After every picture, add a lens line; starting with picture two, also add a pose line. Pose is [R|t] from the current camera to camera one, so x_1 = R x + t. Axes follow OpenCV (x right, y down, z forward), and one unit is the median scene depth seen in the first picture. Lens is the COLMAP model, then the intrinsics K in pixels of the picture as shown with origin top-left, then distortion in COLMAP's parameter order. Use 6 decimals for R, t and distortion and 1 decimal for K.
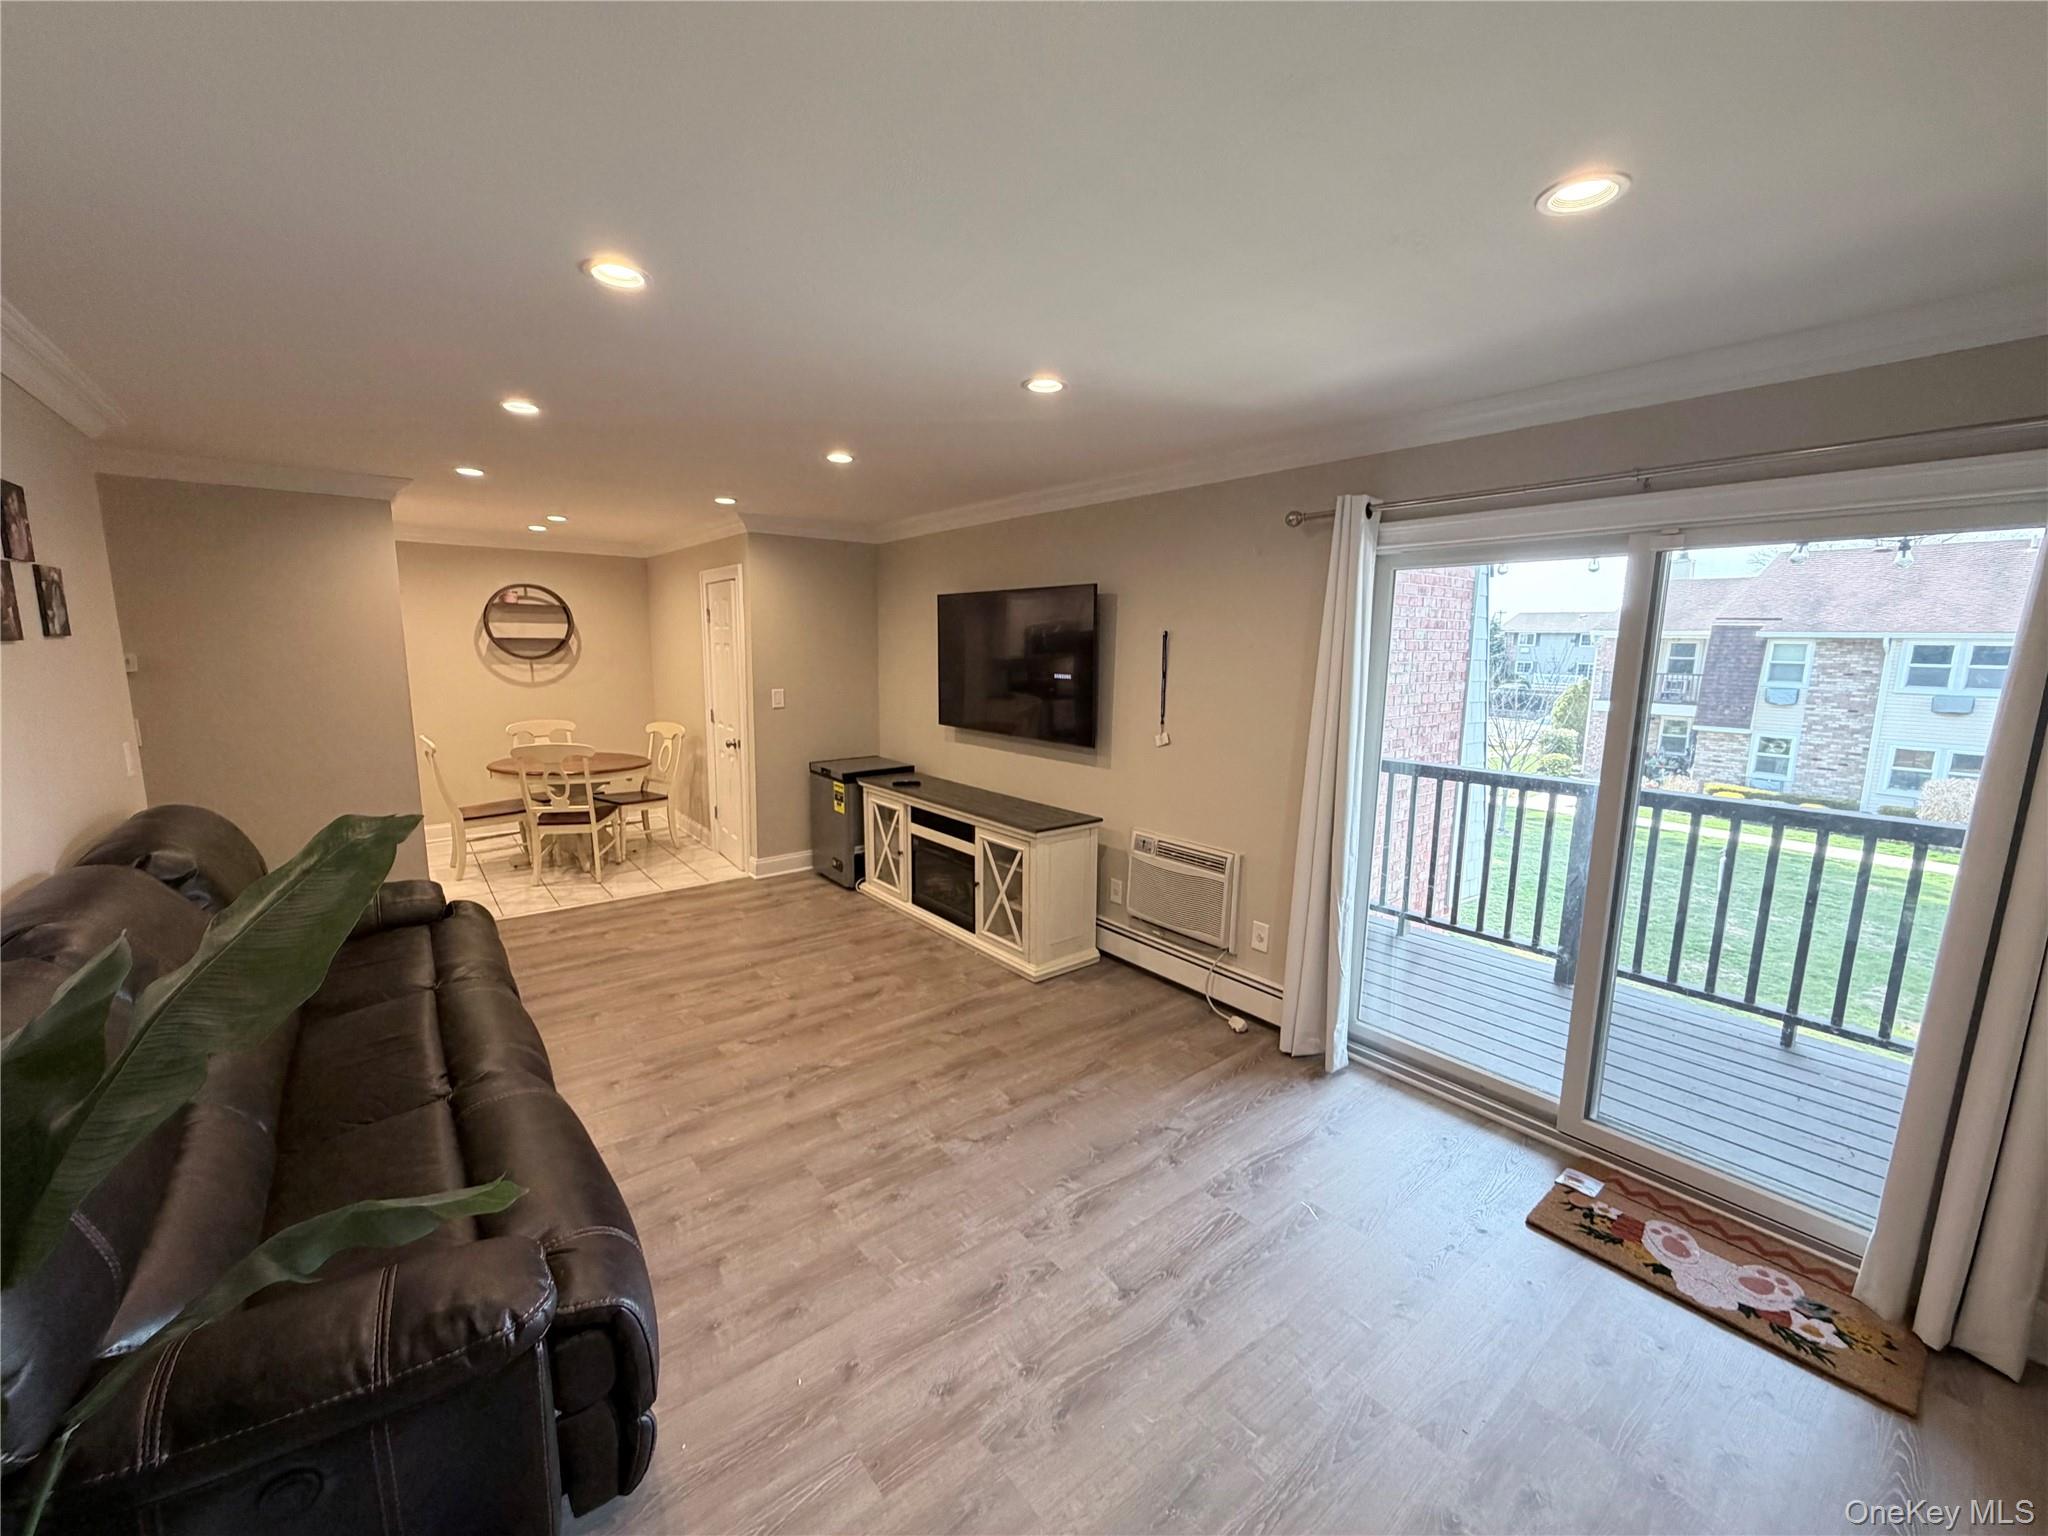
lens RADIAL K [[819.0, 0, 1015.5], [0, 819.0, 765.2], [0, 0, 1]] dist [0.000544, -0.001303]
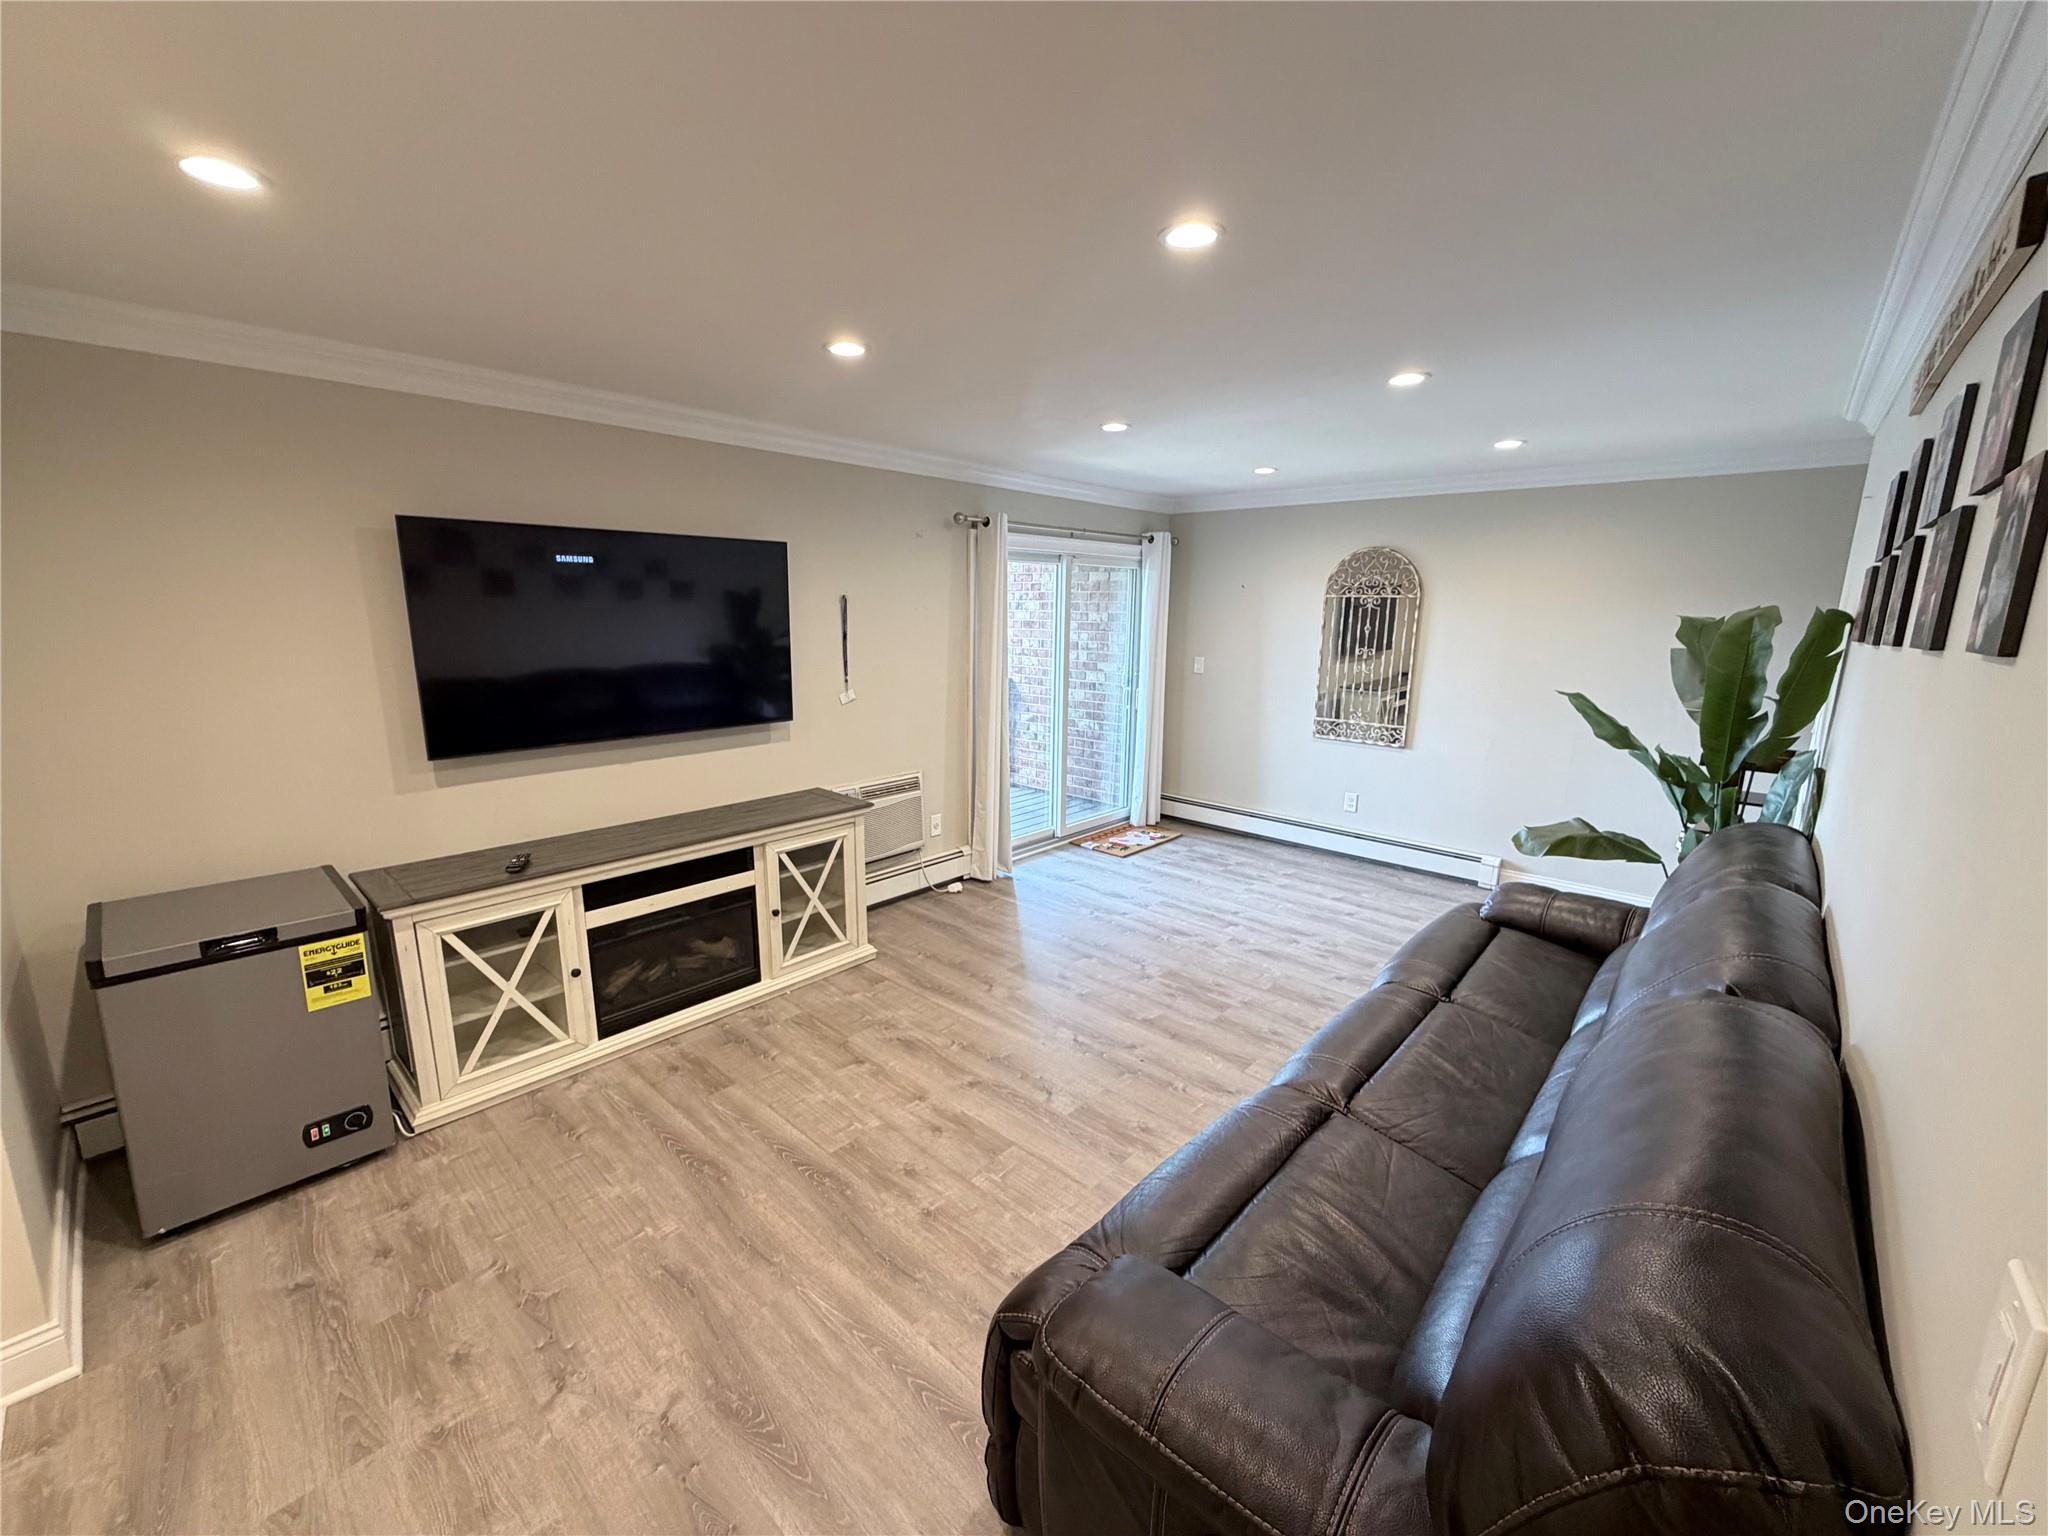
lens RADIAL K [[819.0, 0, 1011.8], [0, 819.0, 777.6], [0, 0, 1]] dist [0.000544, -0.001303]
pose [[-0.161471, -0.218633, 0.962355, -1.002997], [0.133247, 0.961392, 0.240772, -0.174932], [-0.977841, 0.167108, -0.126104, 1.031207]]
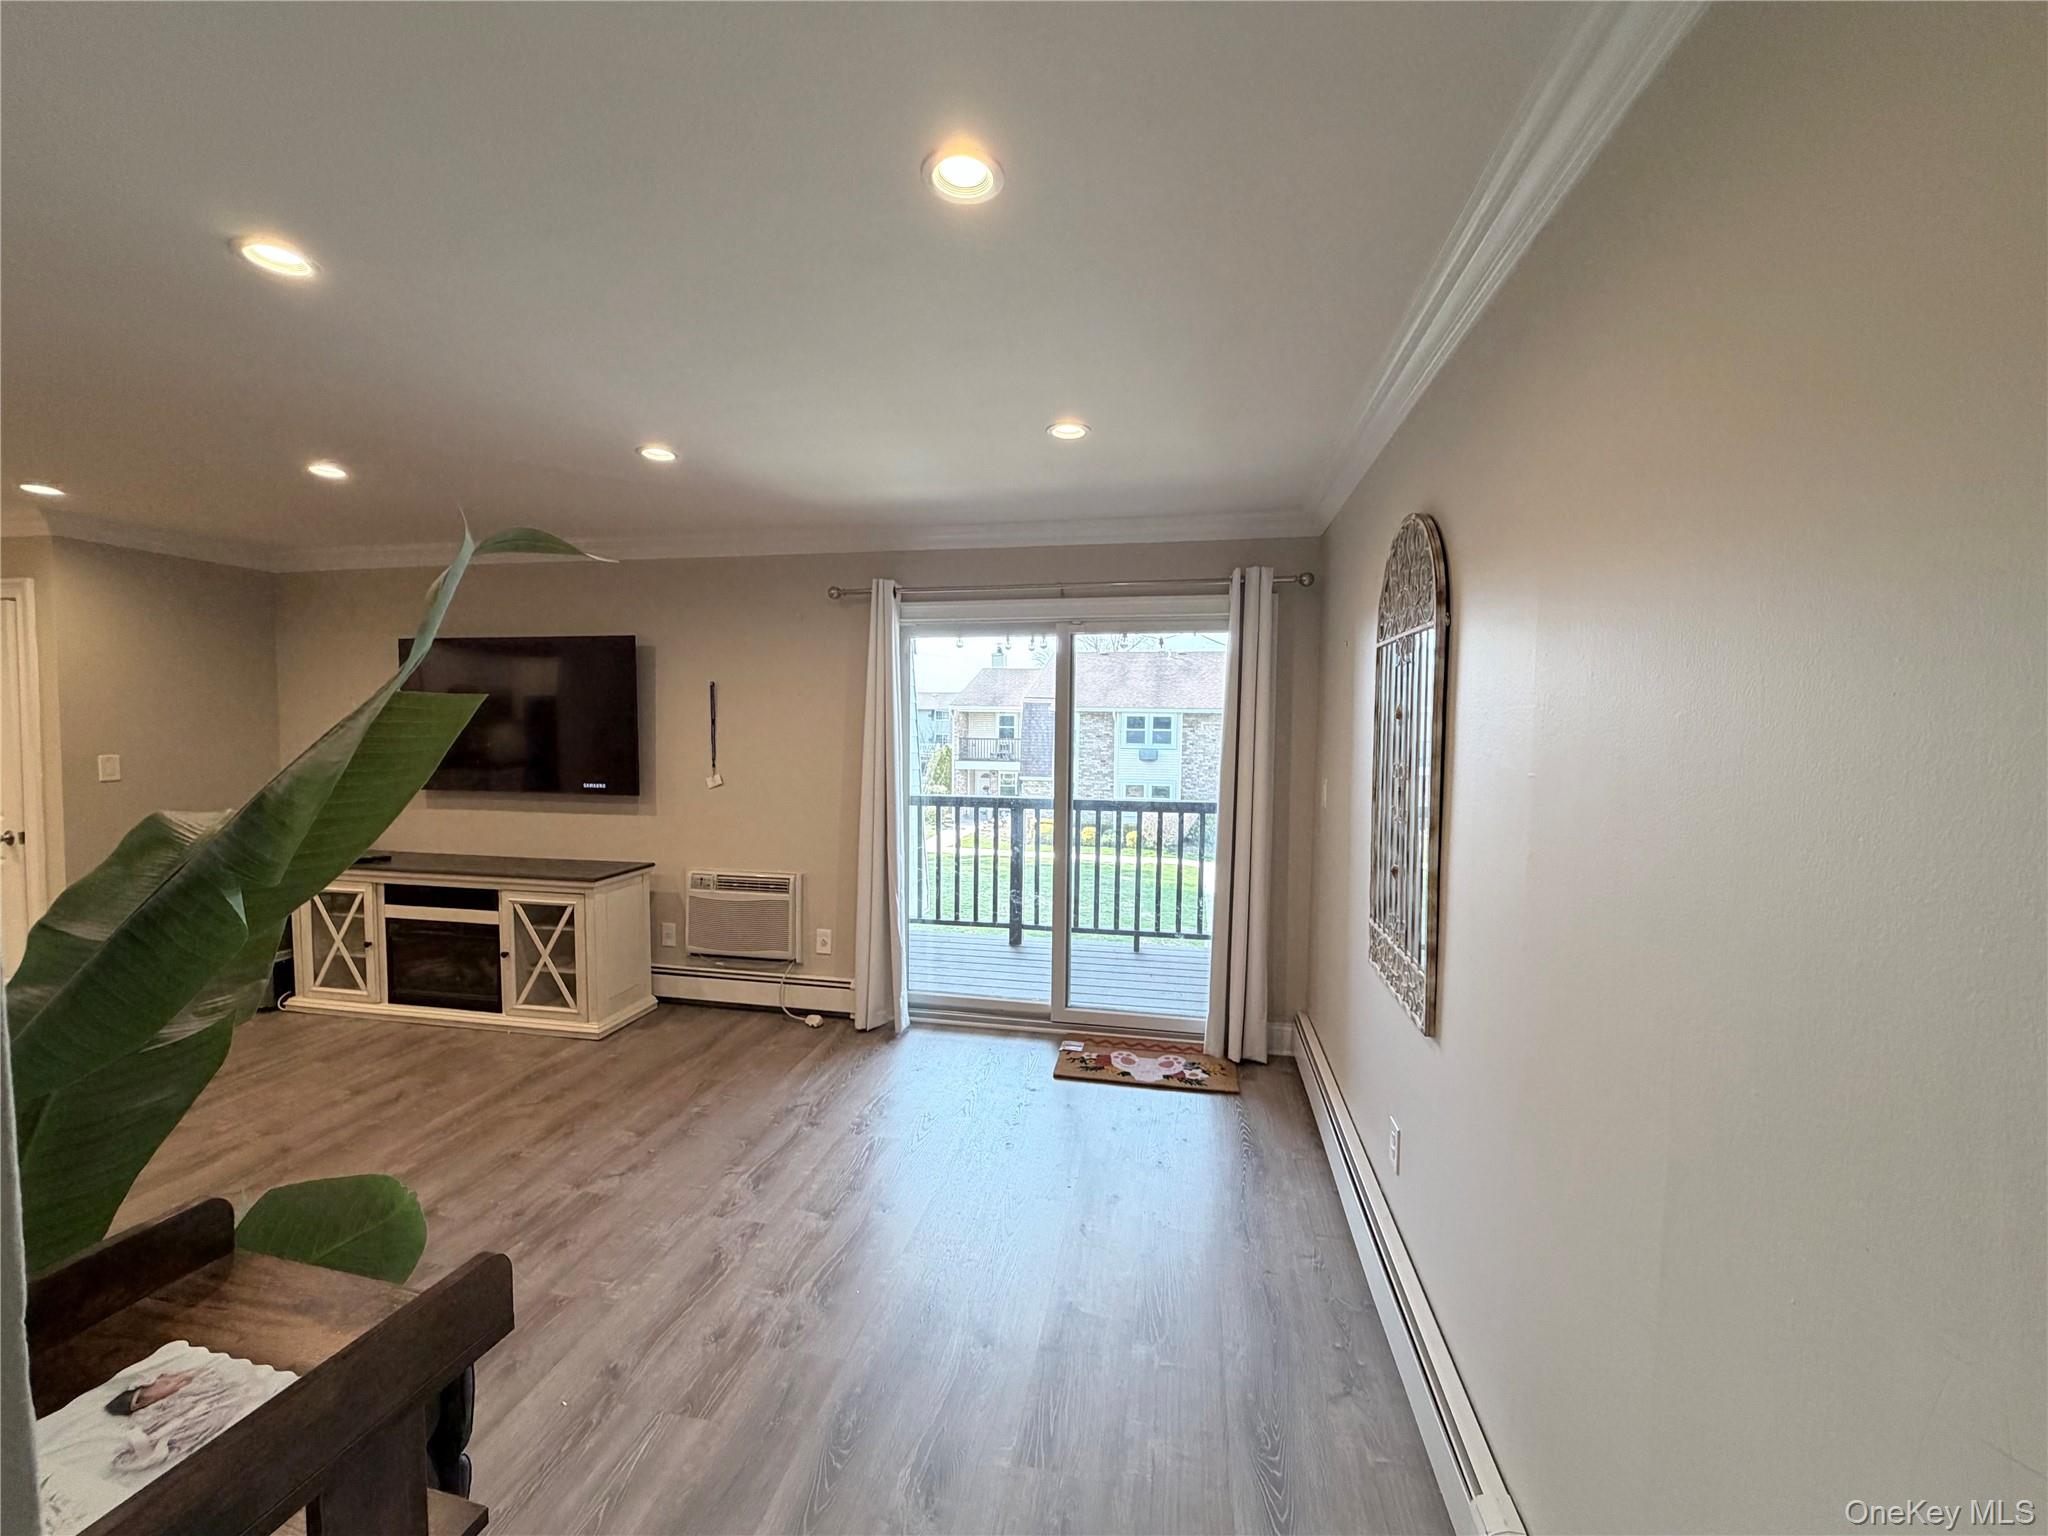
lens RADIAL K [[819.0, 0, 1020.5], [0, 819.0, 767.4], [0, 0, 1]] dist [0.000544, -0.001303]
pose [[0.759740, -0.038305, 0.649098, -0.235752], [0.095327, 0.994039, -0.052916, 0.050561], [-0.643201, 0.102079, 0.758862, -0.090909]]
